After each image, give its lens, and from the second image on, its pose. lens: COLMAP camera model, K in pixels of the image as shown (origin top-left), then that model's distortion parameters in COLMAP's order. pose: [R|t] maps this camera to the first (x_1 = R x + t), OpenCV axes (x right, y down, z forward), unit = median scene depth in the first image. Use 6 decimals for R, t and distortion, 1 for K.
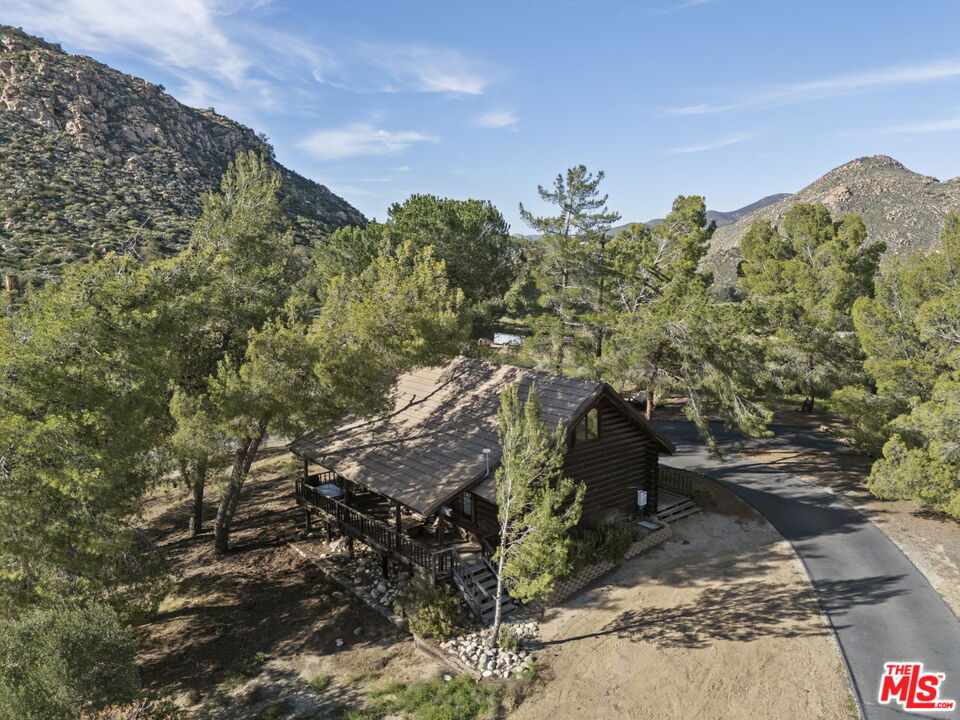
lens RADIAL K [[718.2, 0, 483.4], [0, 718.2, 357.3], [0, 0, 1]] dist [0.054223, -0.045278]
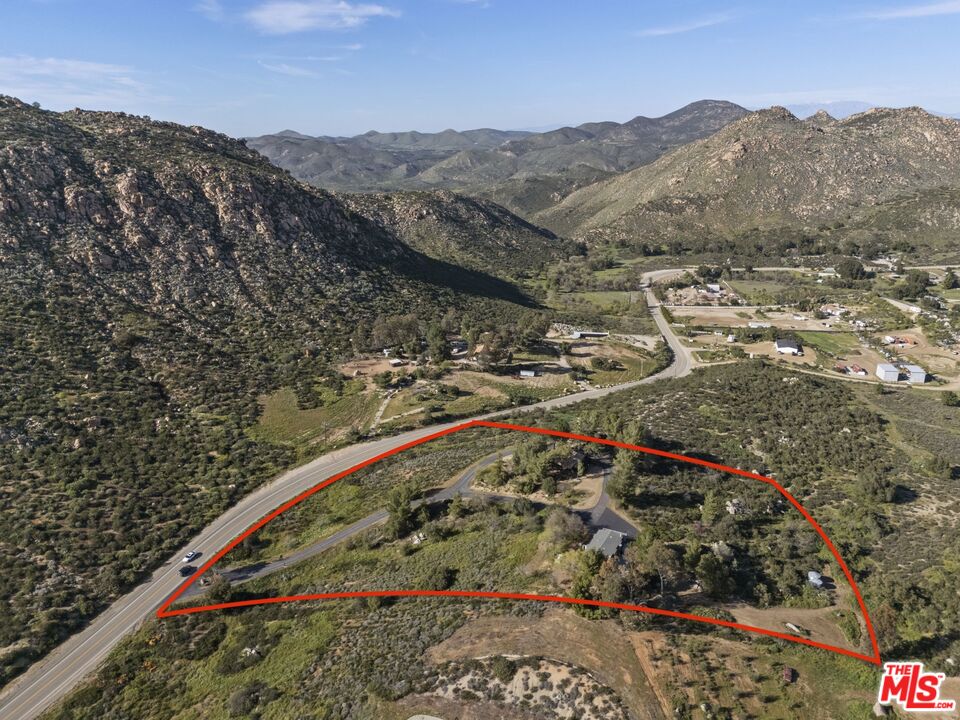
lens RADIAL K [[718.2, 0, 481.0], [0, 718.2, 360.5], [0, 0, 1]] dist [0.054223, -0.045278]
pose [[0.995563, -0.020361, 0.091866, -0.205458], [0.006265, 0.988485, 0.151191, -0.264155], [-0.093886, -0.149944, 0.984227, -0.808318]]
